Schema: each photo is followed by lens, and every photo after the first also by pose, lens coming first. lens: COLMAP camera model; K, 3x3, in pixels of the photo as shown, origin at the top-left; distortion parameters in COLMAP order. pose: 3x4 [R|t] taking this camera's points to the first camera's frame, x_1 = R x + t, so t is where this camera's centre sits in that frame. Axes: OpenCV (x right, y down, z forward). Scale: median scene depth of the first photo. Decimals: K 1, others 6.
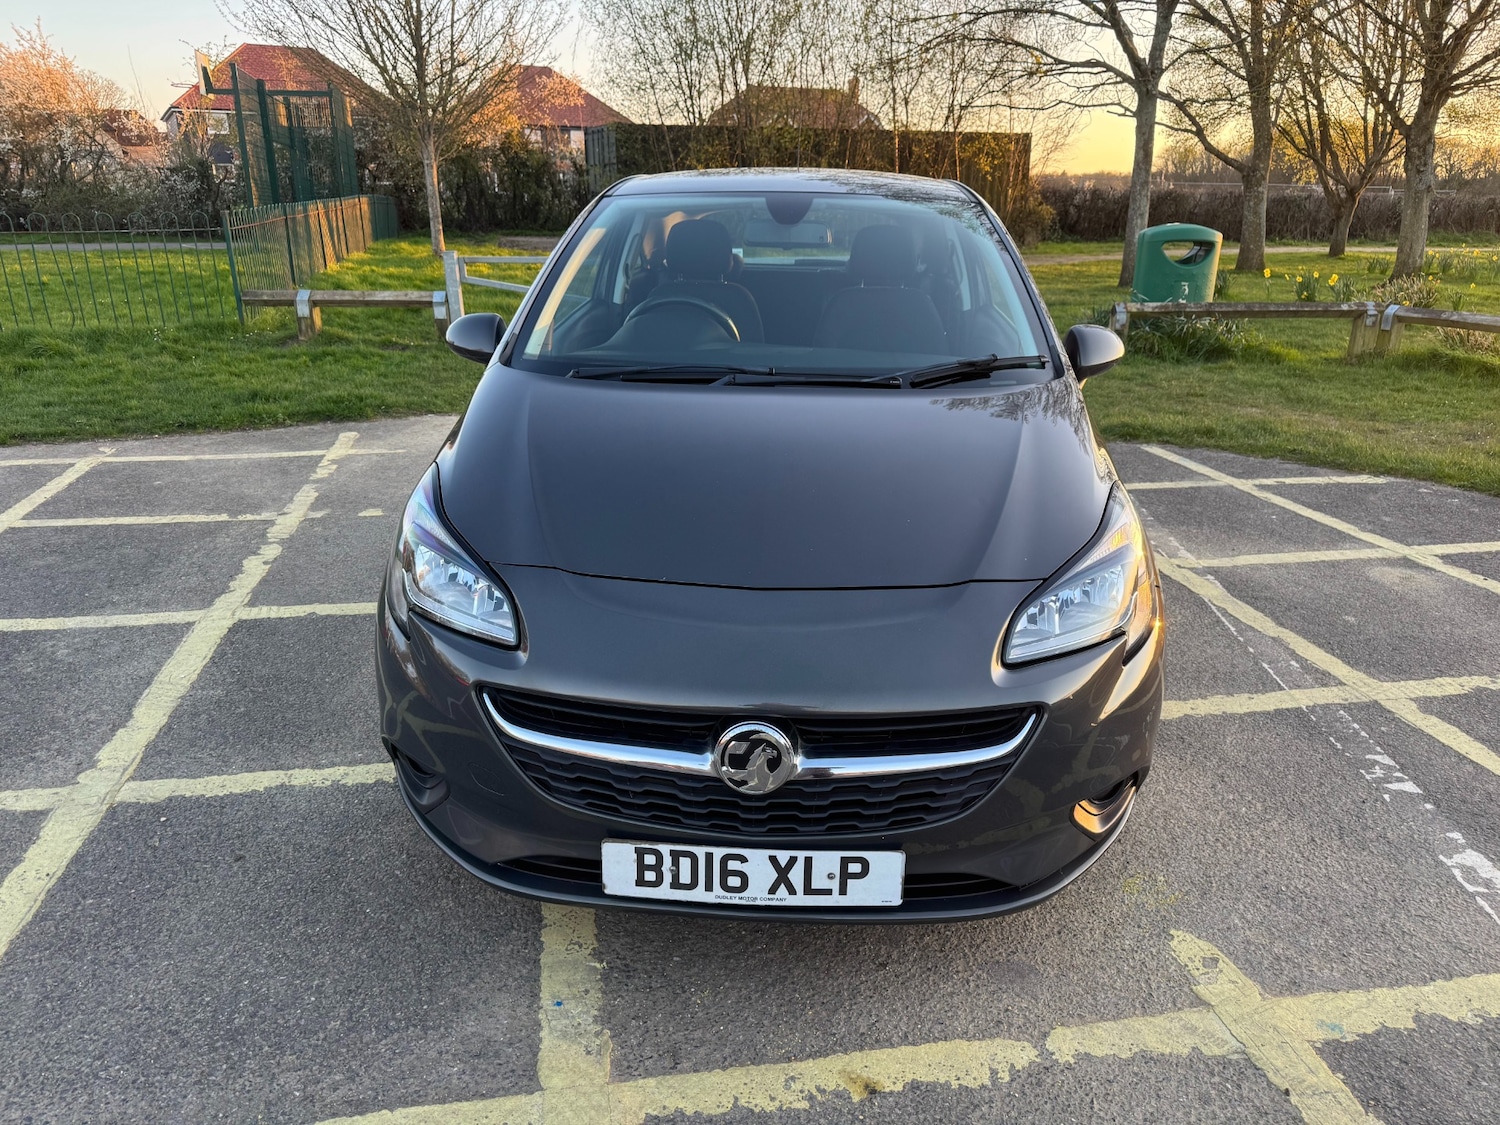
lens RADIAL K [[1057.8, 0, 753.8], [0, 1057.8, 565.1], [0, 0, 1]] dist [0.035396, -0.039354]
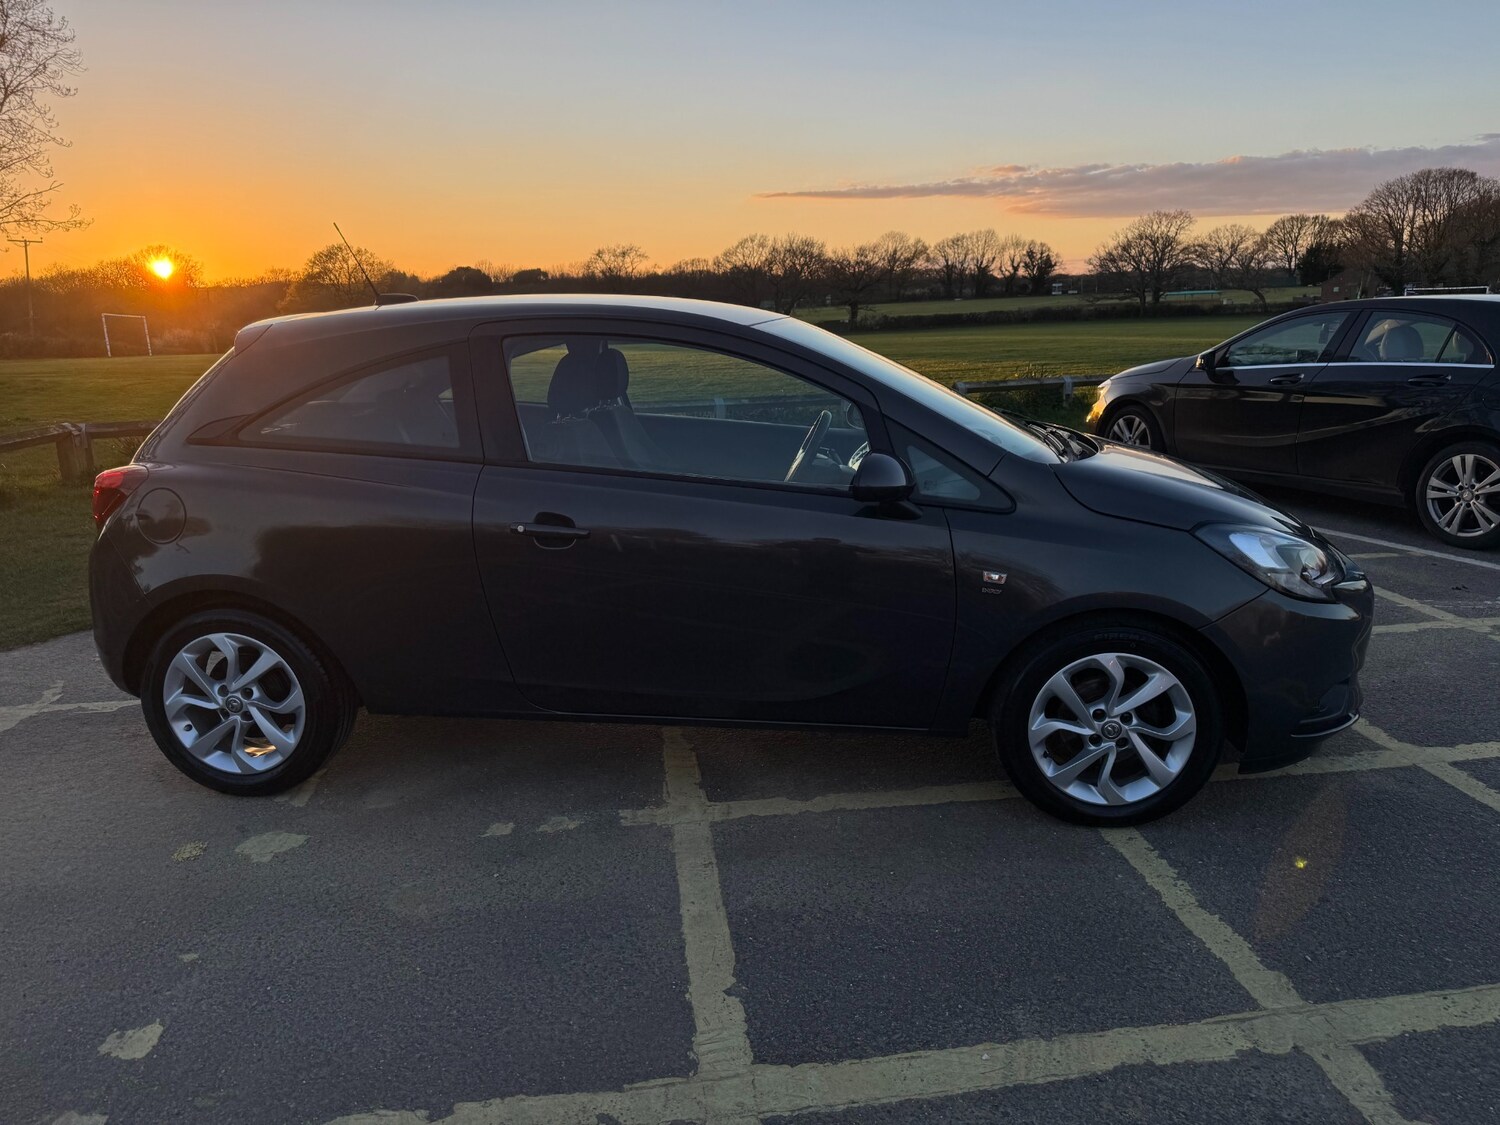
lens RADIAL K [[1057.8, 0, 746.4], [0, 1057.8, 574.6], [0, 0, 1]] dist [0.035396, -0.039354]
pose [[0.047200, -0.254839, 0.965831, -1.328168], [0.347668, 0.910643, 0.223287, -0.433009], [-0.936429, 0.325250, 0.131582, 1.163232]]
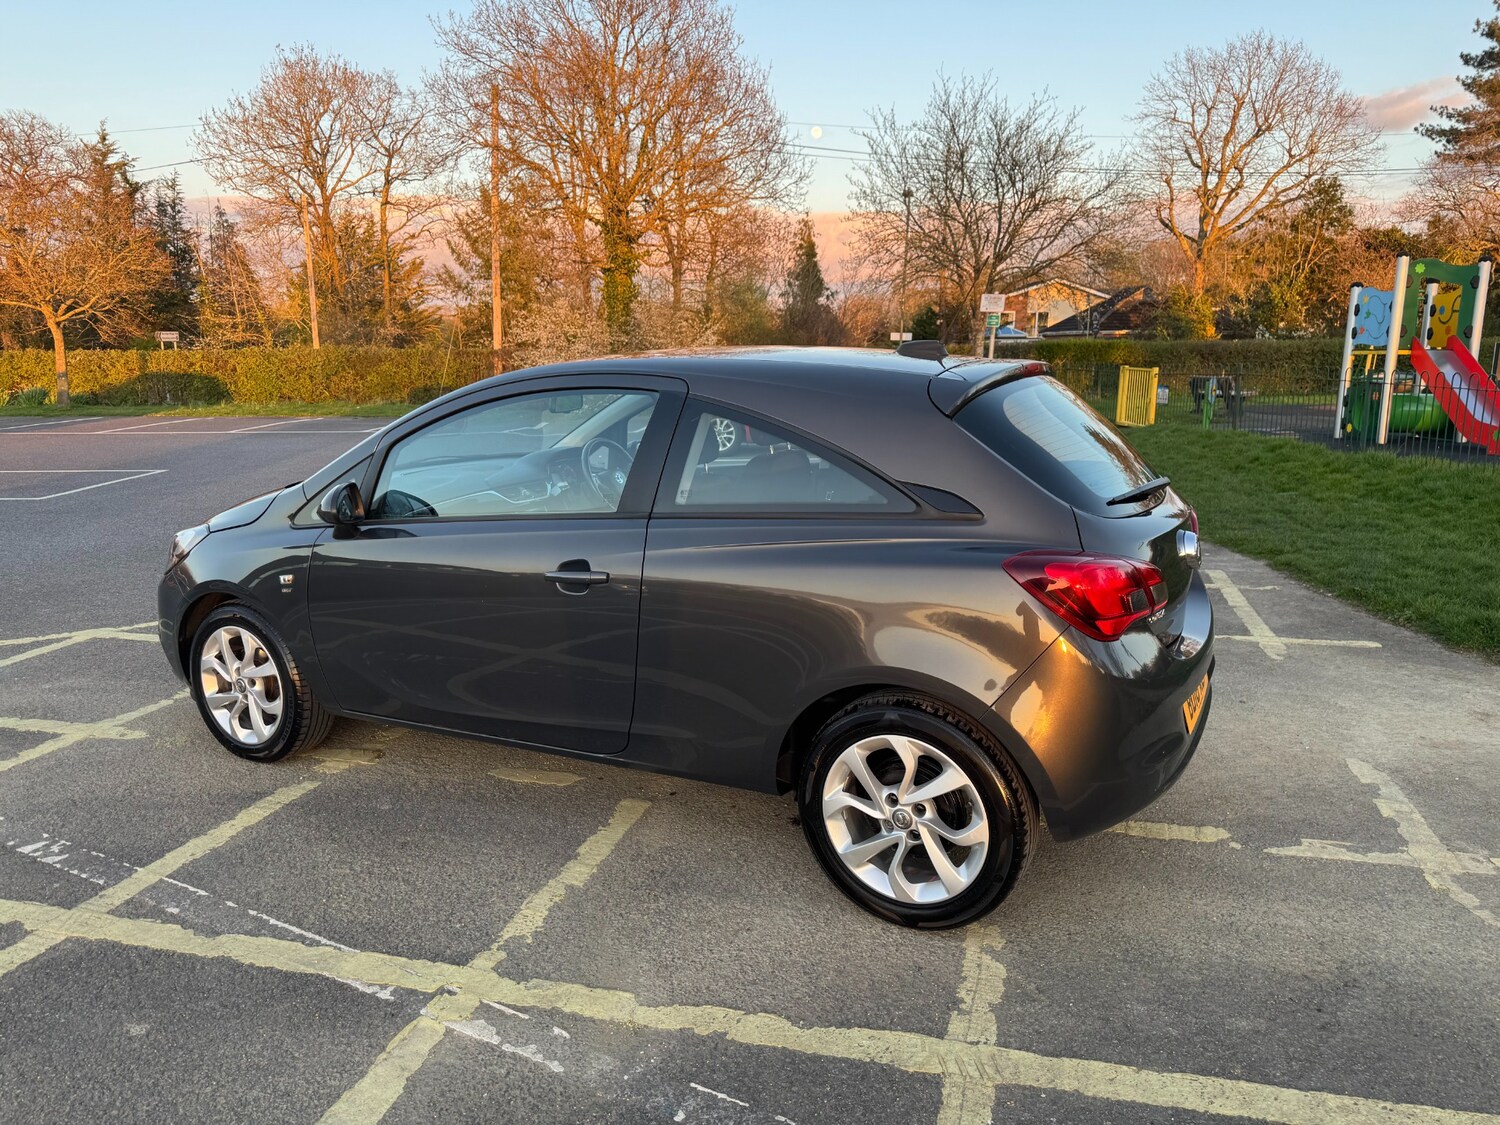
lens RADIAL K [[1057.8, 0, 742.4], [0, 1057.8, 565.6], [0, 0, 1]] dist [0.035396, -0.039354]
pose [[-0.427653, 0.179117, -0.886019, 1.290578], [-0.294025, 0.899308, 0.323720, -0.712907], [0.854788, 0.398952, -0.331927, 1.979832]]
